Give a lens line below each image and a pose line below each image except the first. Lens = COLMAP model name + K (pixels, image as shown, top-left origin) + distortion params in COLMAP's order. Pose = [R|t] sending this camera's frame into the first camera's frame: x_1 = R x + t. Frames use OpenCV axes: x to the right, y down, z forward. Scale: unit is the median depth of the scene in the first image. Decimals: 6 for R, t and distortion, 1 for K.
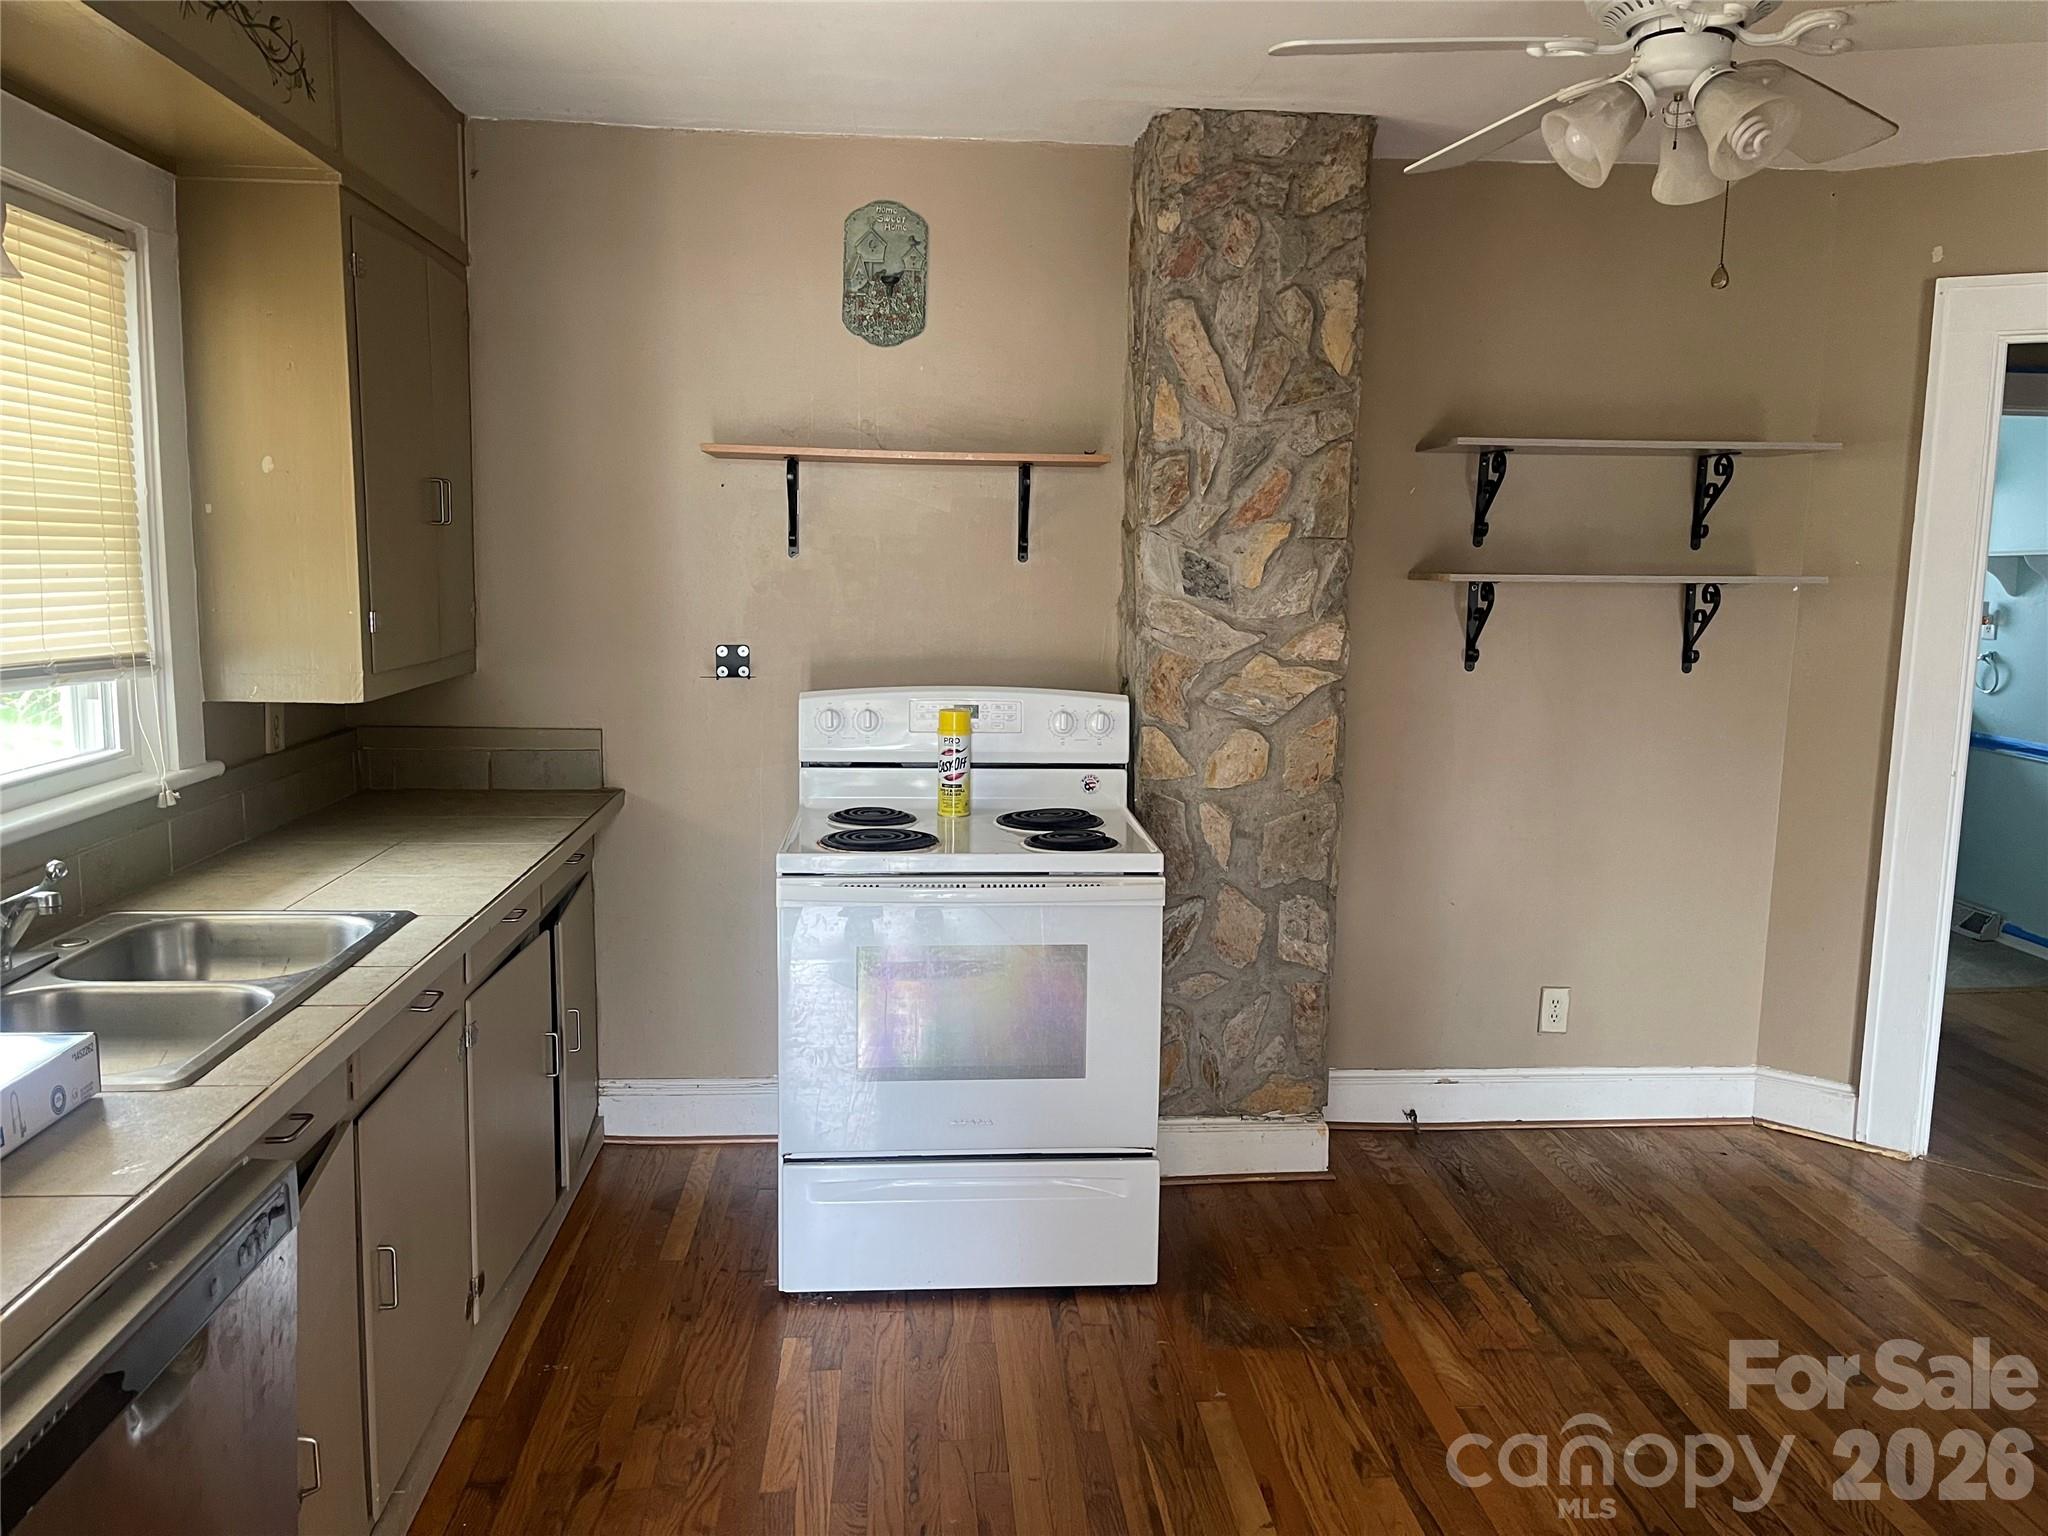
lens RADIAL K [[1551.7, 0, 1024.8], [0, 1551.7, 783.5], [0, 0, 1]] dist [0.065583, -0.076514]
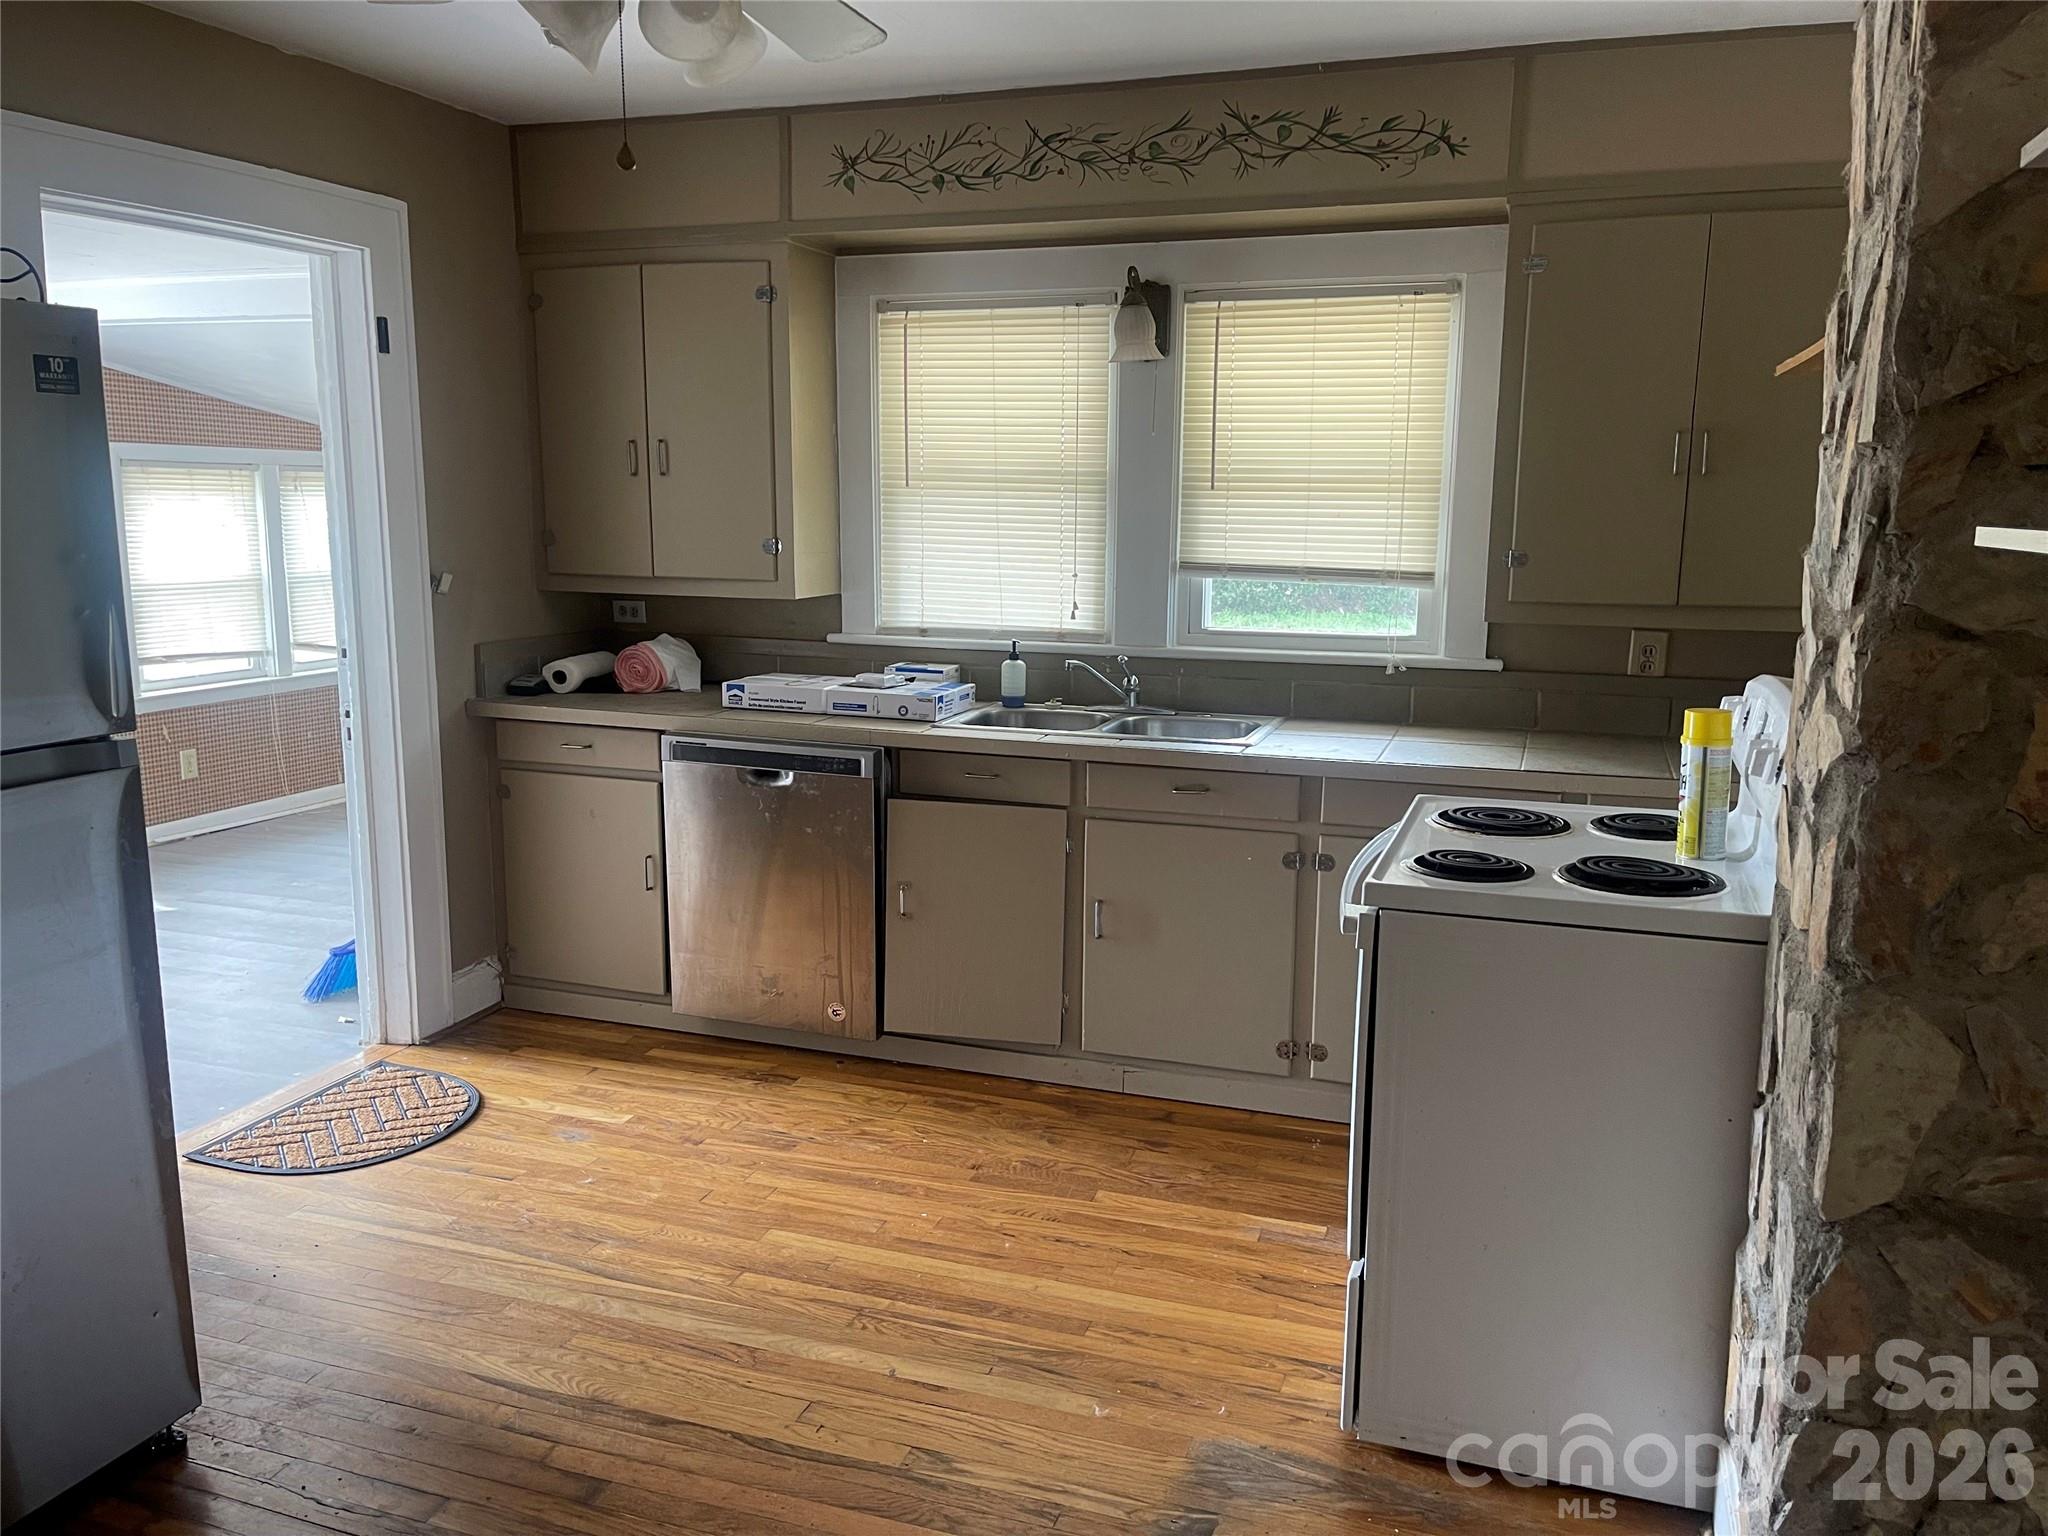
lens RADIAL K [[1551.7, 0, 1027.9], [0, 1551.7, 771.3], [0, 0, 1]] dist [0.065583, -0.076514]
pose [[-0.405052, 0.143424, -0.902974, 0.864702], [-0.147483, 0.964436, 0.219343, -0.155883], [0.902320, 0.222019, -0.369494, 1.152531]]
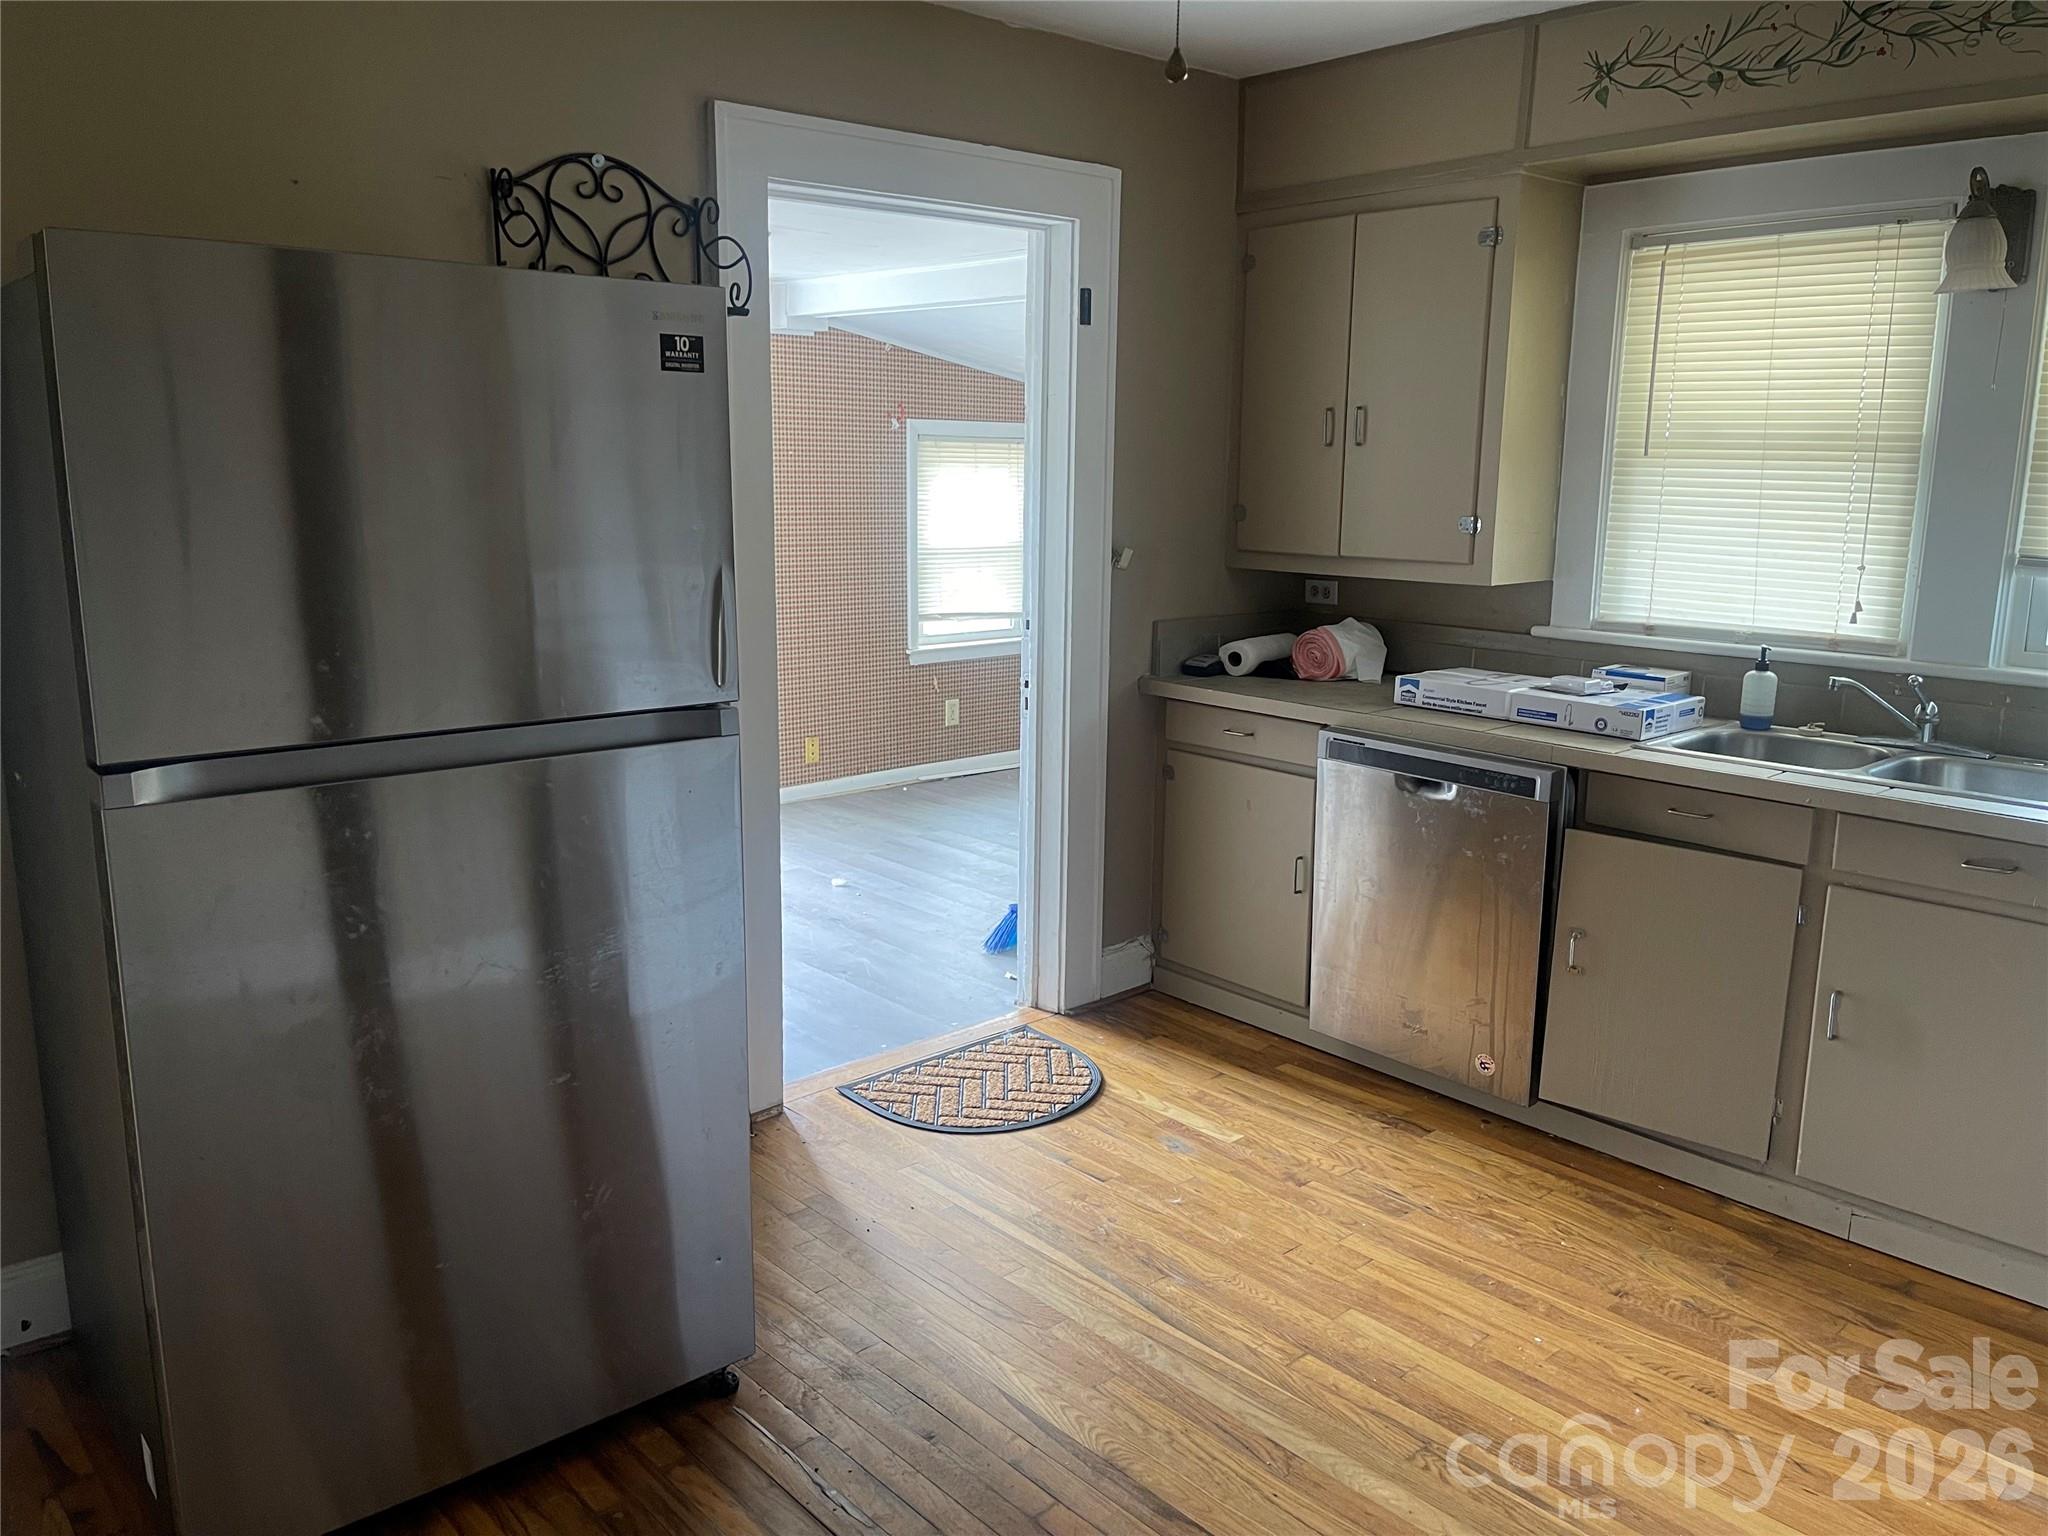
lens RADIAL K [[1551.7, 0, 1021.4], [0, 1551.7, 767.9], [0, 0, 1]] dist [0.065583, -0.076514]
pose [[-0.796065, 0.098024, -0.597220, 0.700841], [-0.109103, 0.947386, 0.300927, -0.161424], [0.595296, 0.304716, -0.743486, 1.149215]]
